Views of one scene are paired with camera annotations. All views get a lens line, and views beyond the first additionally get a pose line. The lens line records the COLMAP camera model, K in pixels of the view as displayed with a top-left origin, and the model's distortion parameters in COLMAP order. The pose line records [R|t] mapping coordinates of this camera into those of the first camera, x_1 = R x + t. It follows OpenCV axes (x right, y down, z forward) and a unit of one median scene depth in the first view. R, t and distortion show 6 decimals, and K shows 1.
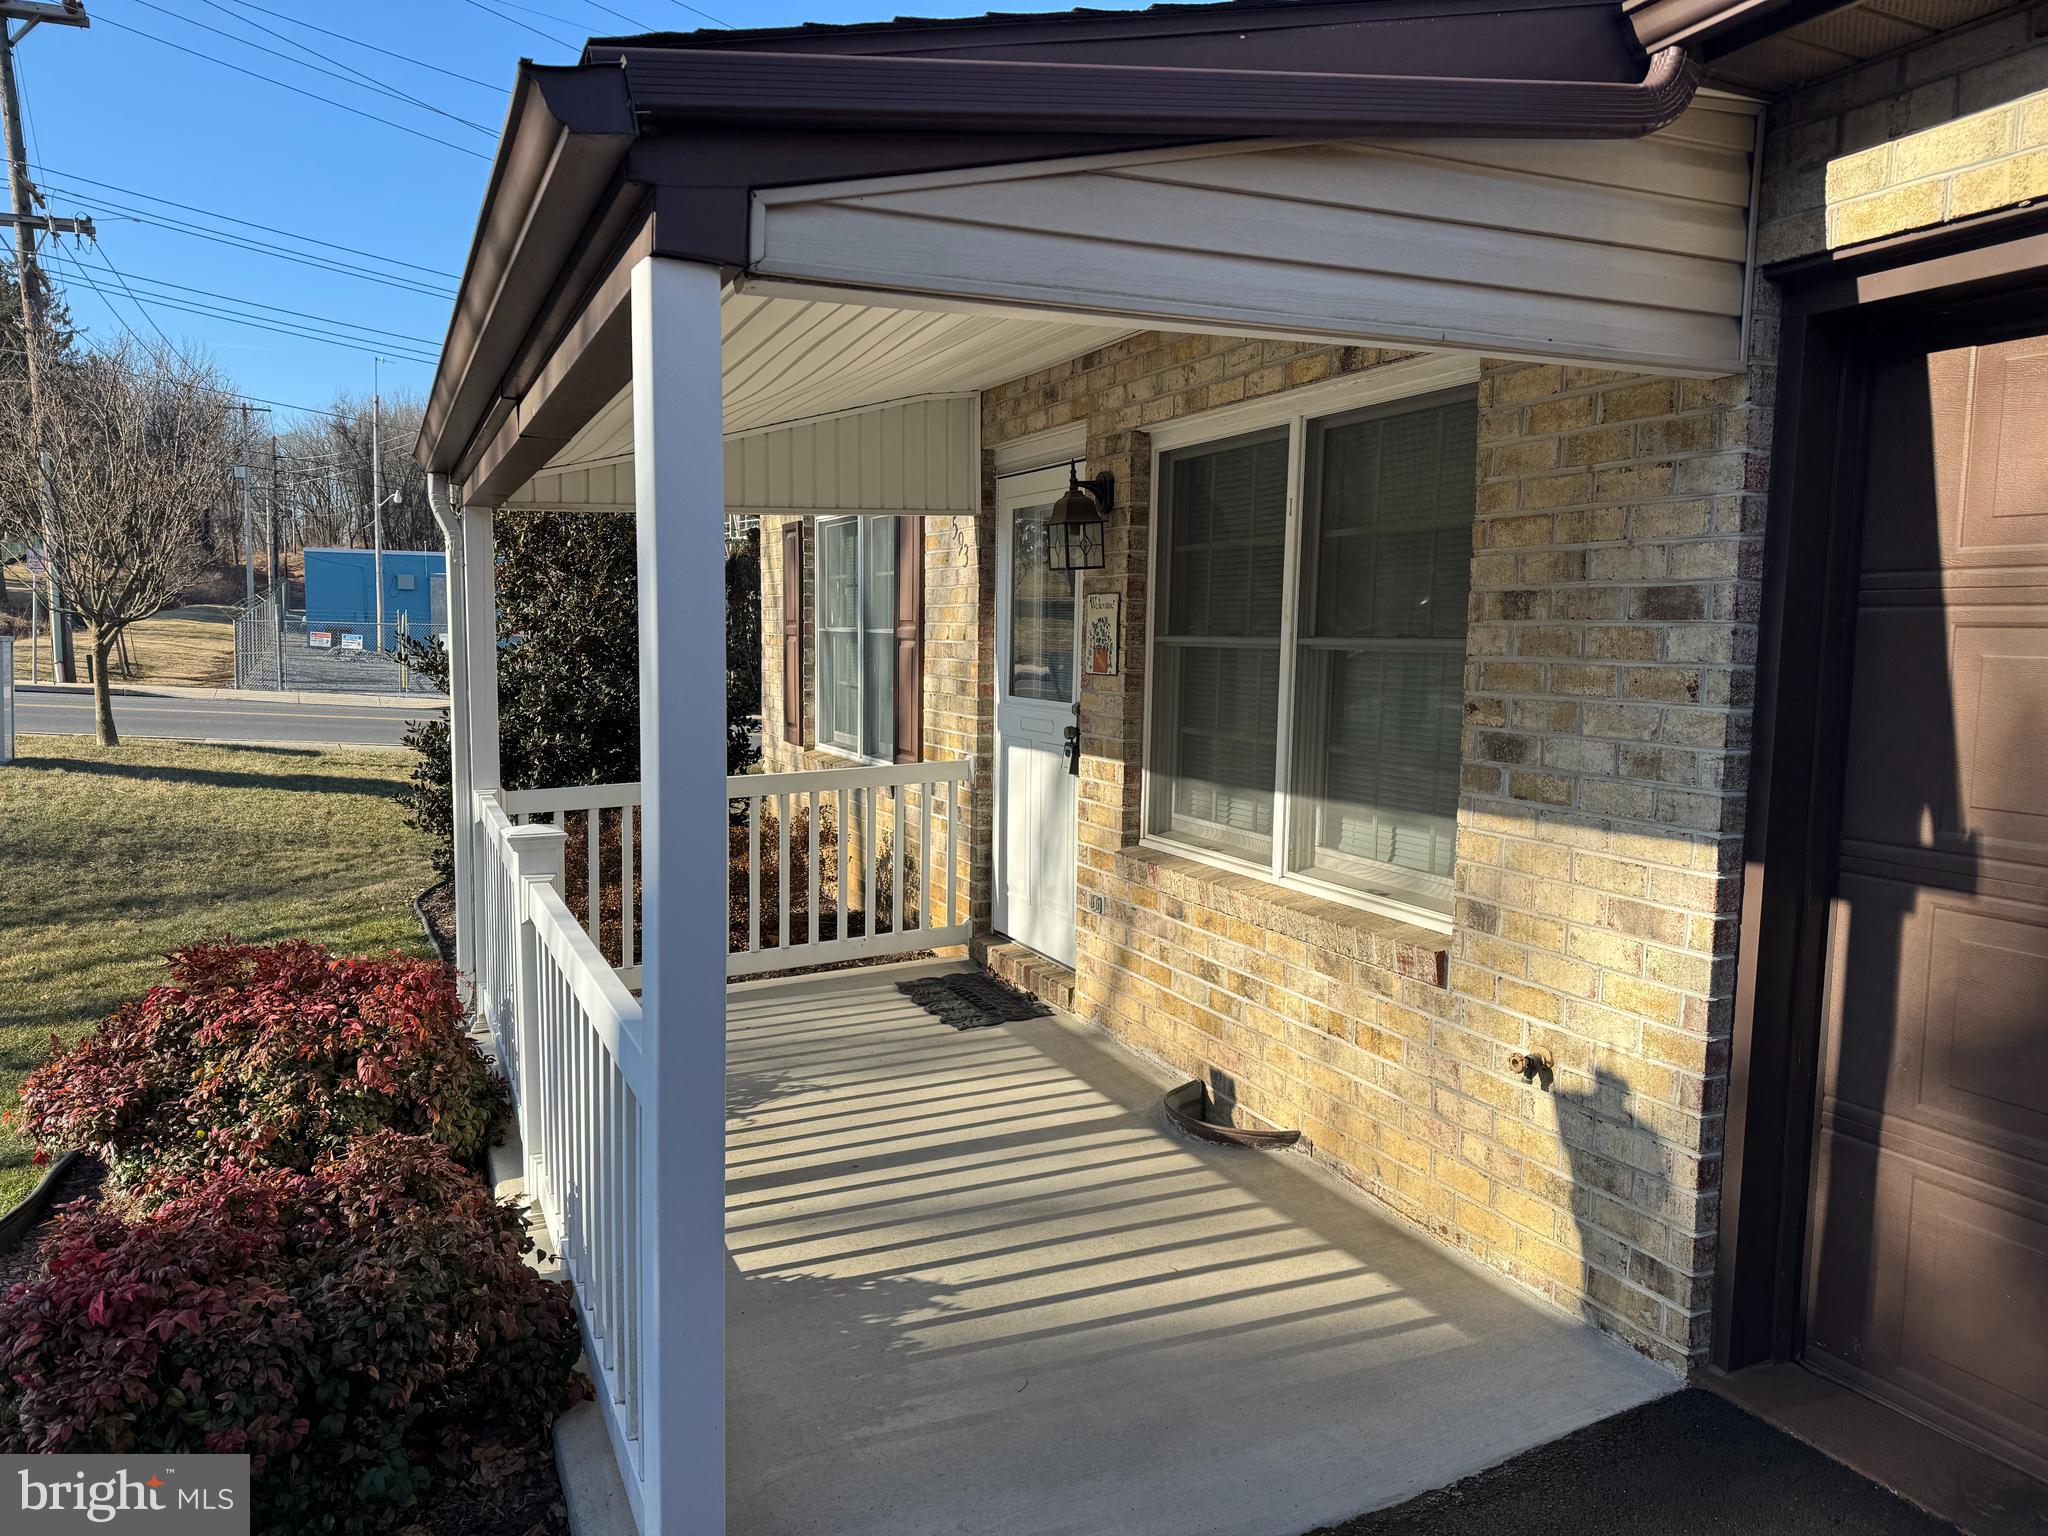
lens RADIAL K [[1442.1, 0, 1007.8], [0, 1442.1, 768.5], [0, 0, 1]] dist [0.102285, -0.122299]
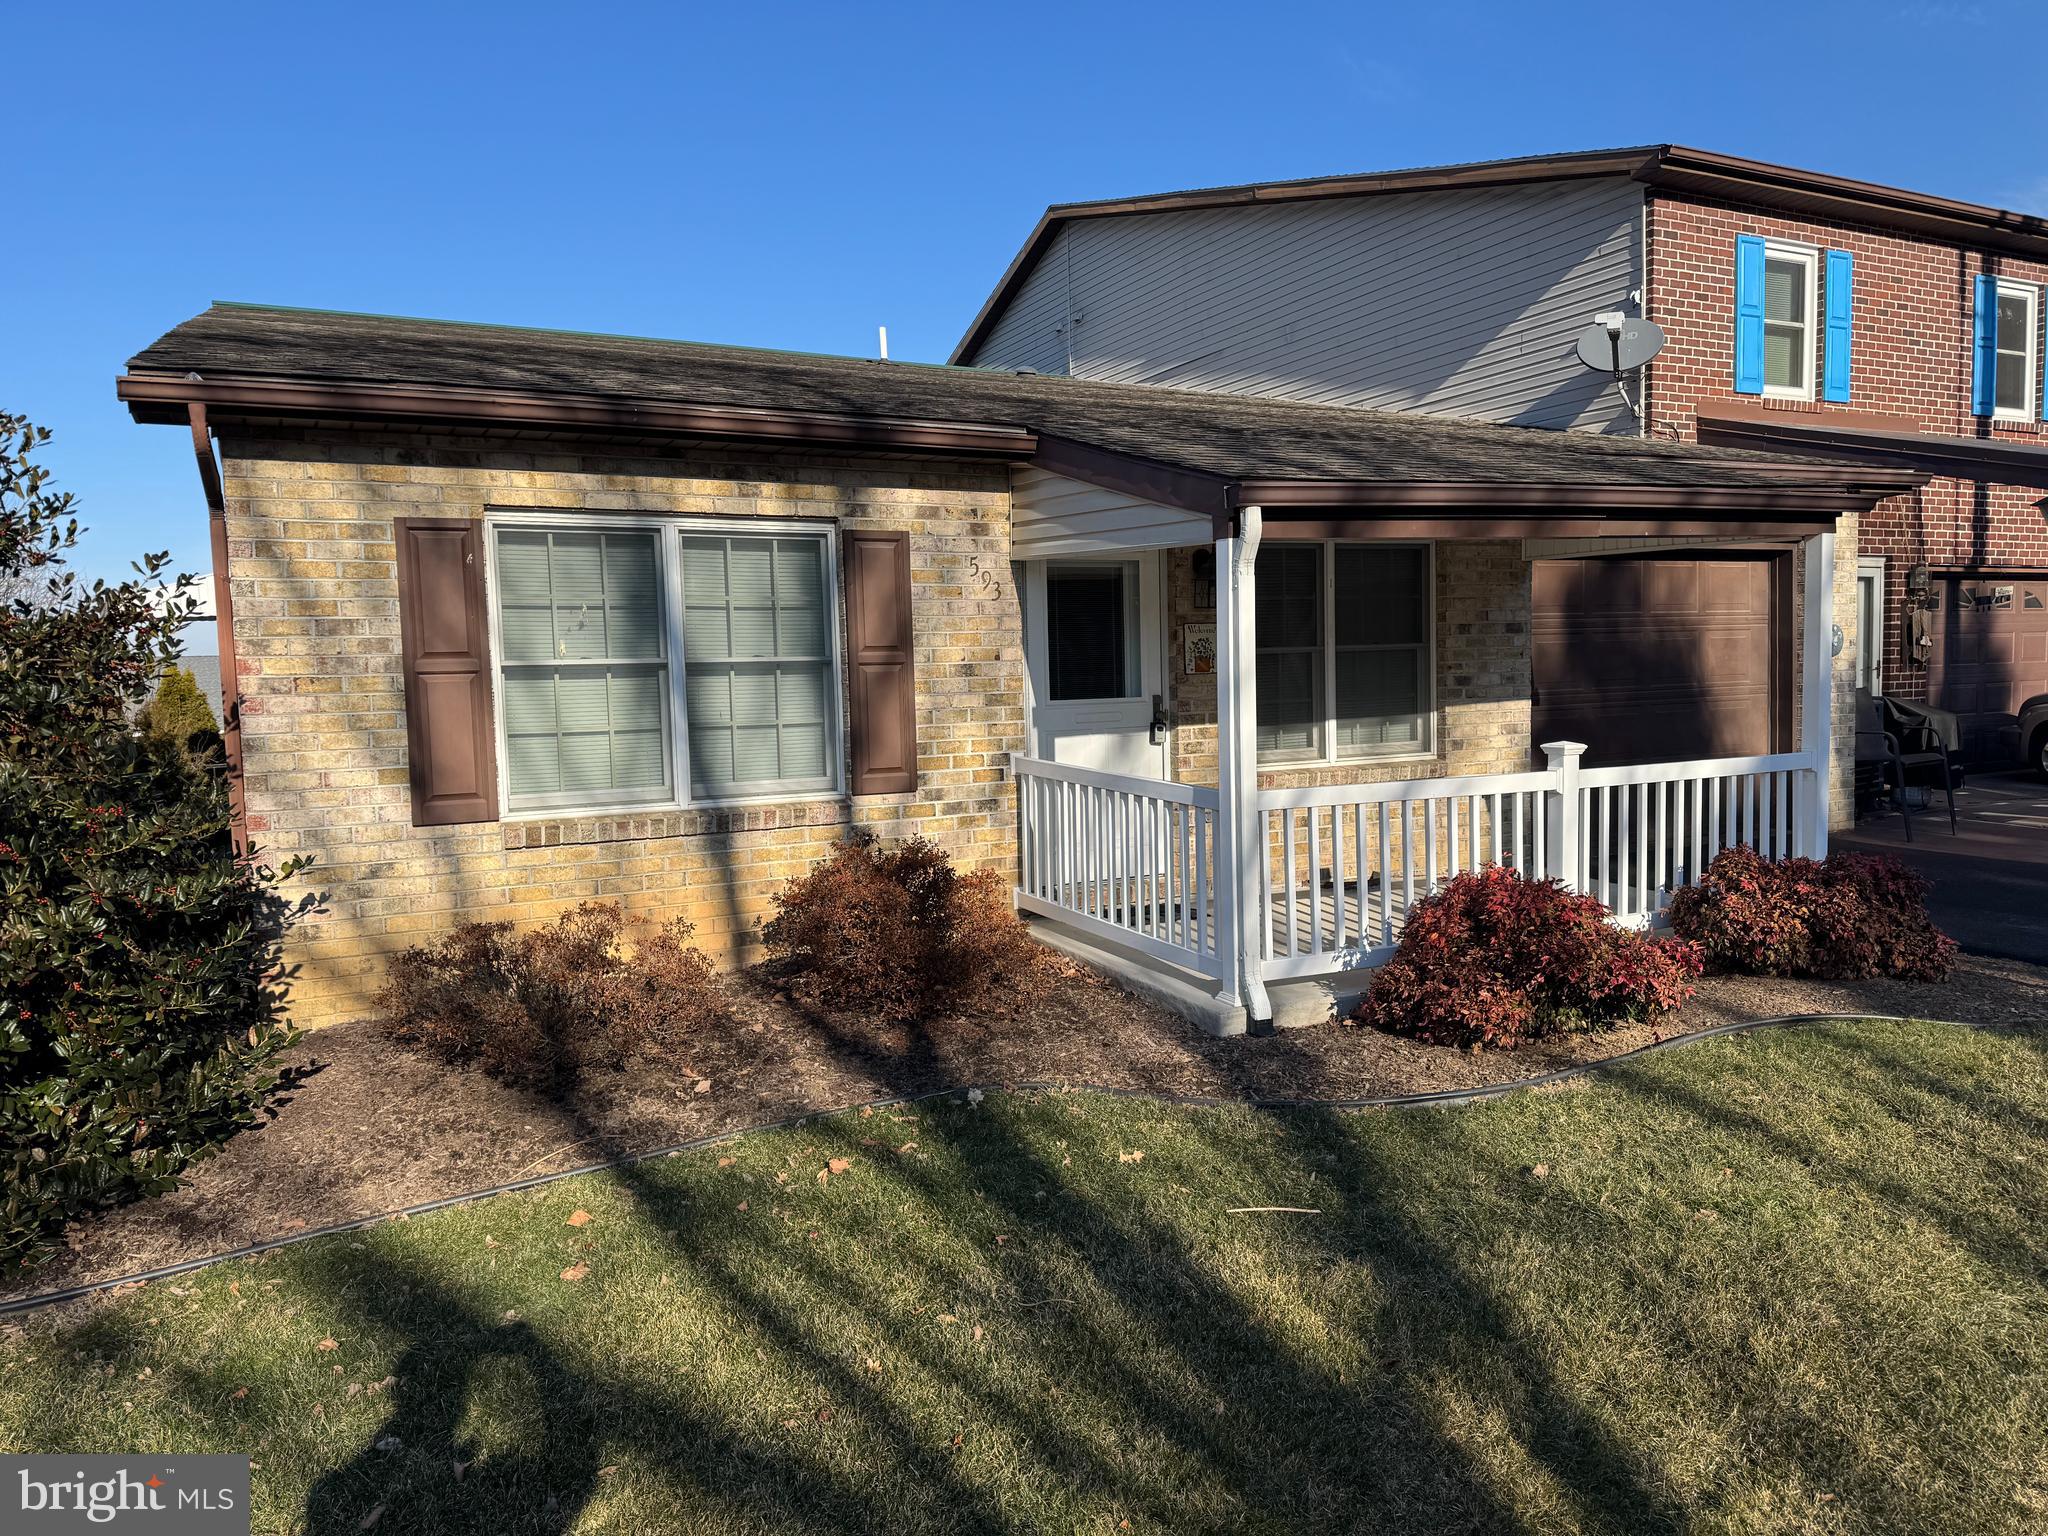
lens RADIAL K [[1442.1, 0, 1009.4], [0, 1442.1, 770.5], [0, 0, 1]] dist [0.102285, -0.122299]
pose [[-0.057516, -0.083594, 0.994839, -2.554803], [0.123433, 0.988247, 0.090176, -0.217287], [-0.990685, 0.127983, -0.046522, 2.161484]]
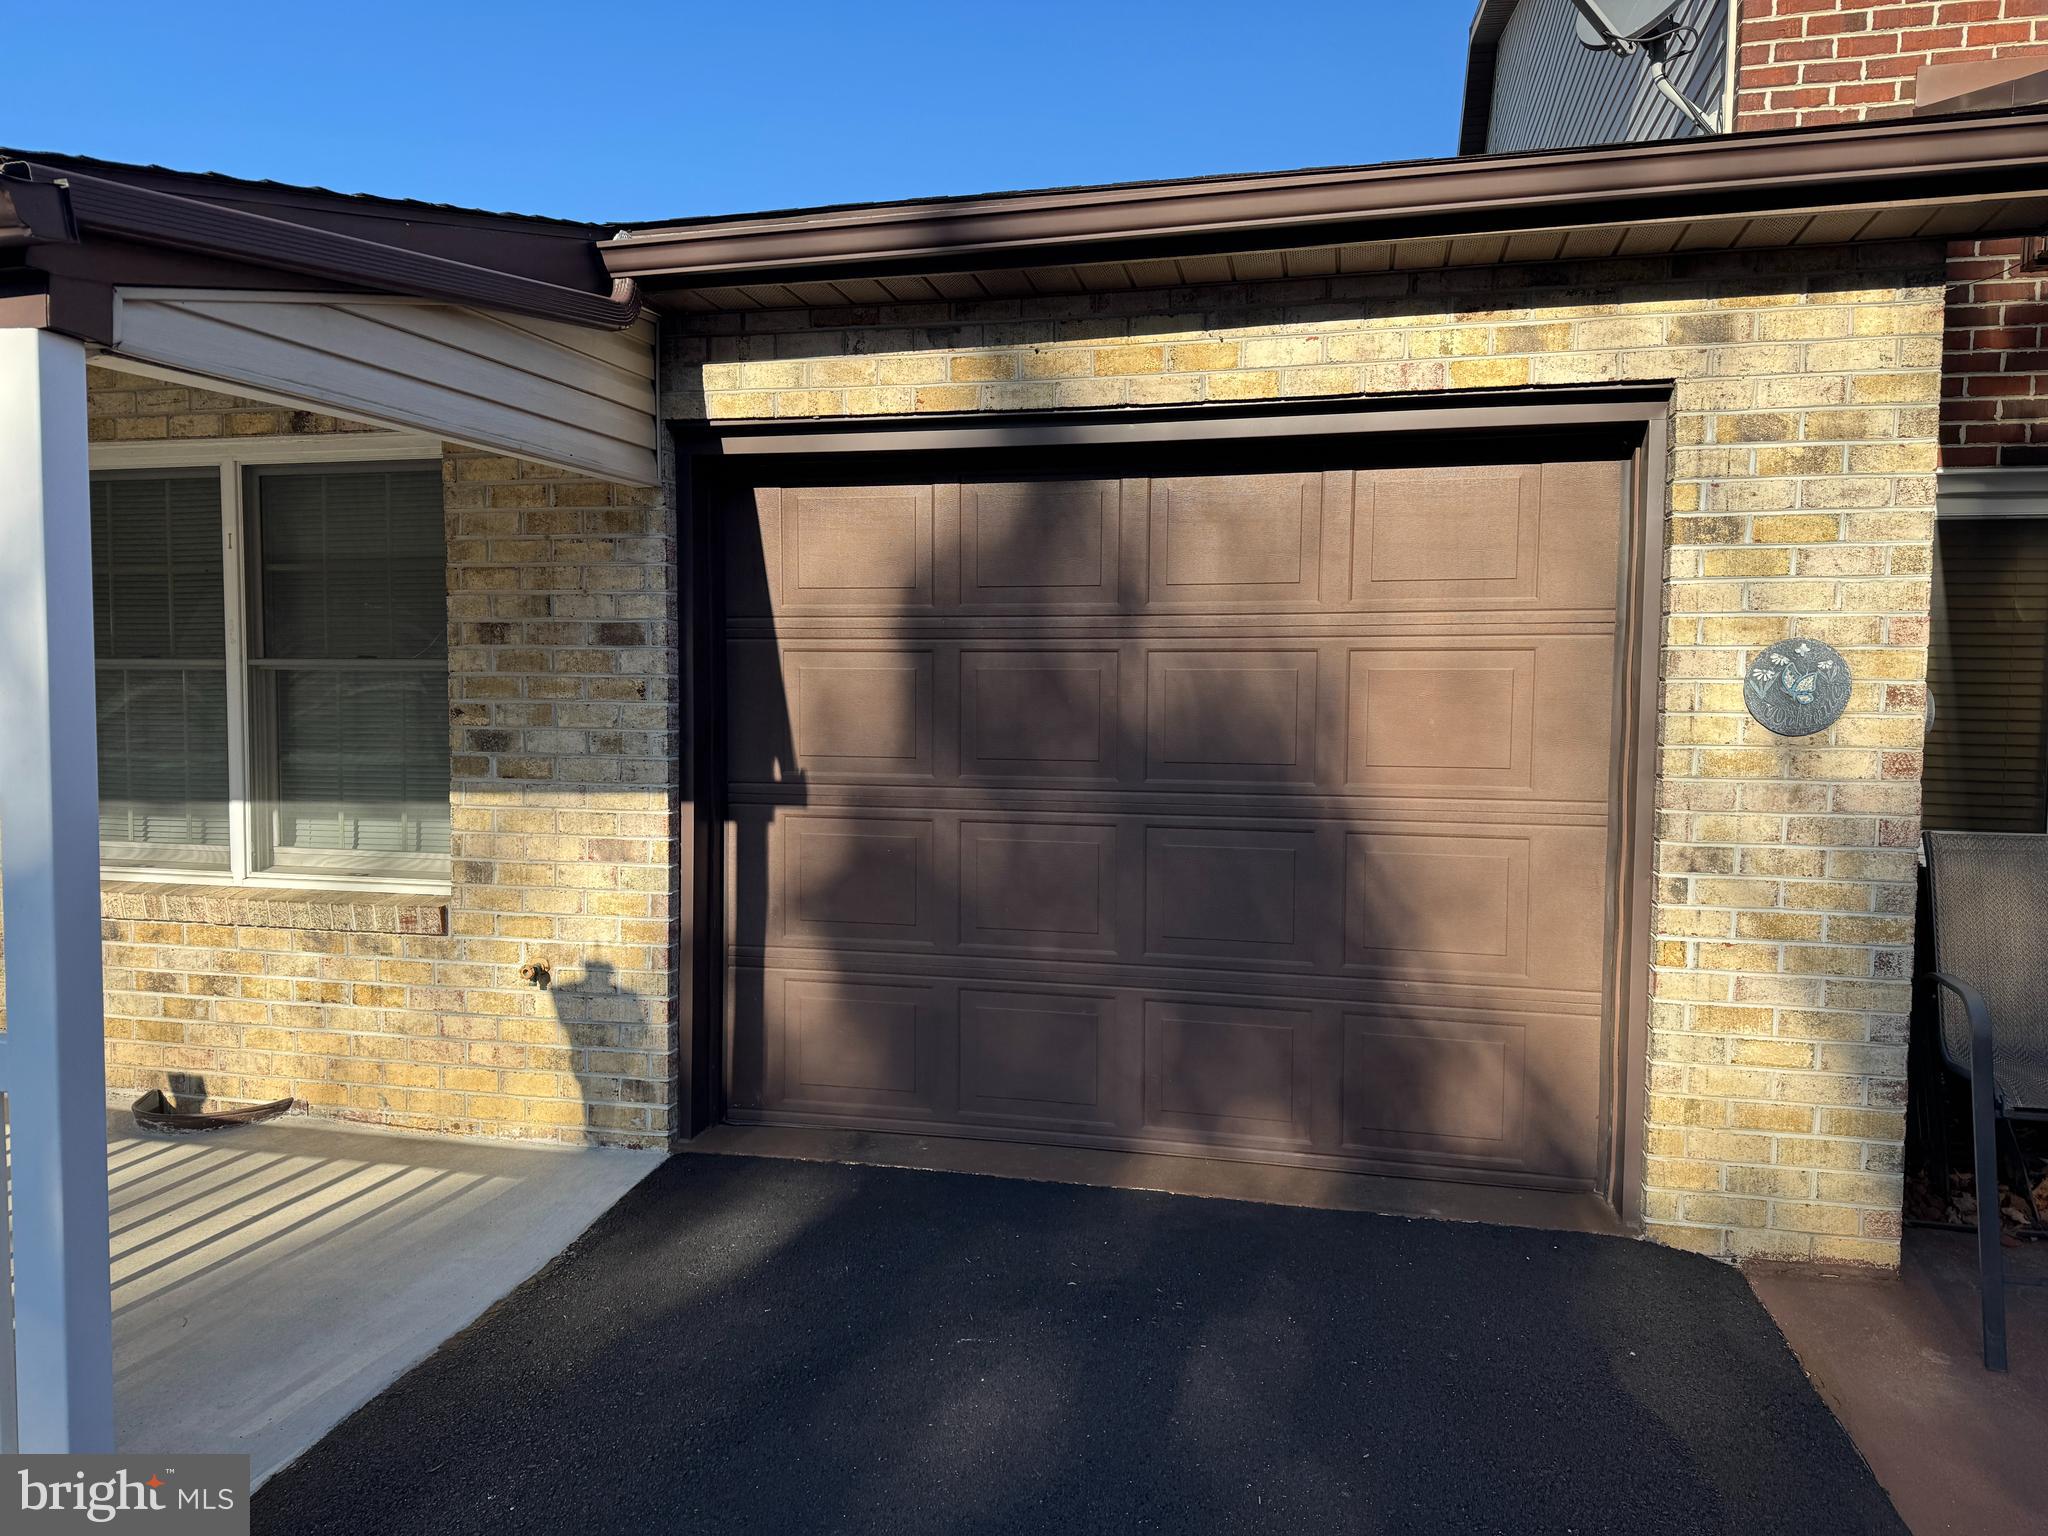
lens RADIAL K [[1442.1, 0, 1042.0], [0, 1442.1, 771.8], [0, 0, 1]] dist [0.102285, -0.122299]
pose [[0.613594, -0.060968, 0.787265, -0.427354], [0.079629, 0.996710, 0.015125, 0.035851], [-0.785596, 0.053408, 0.616430, -0.222923]]
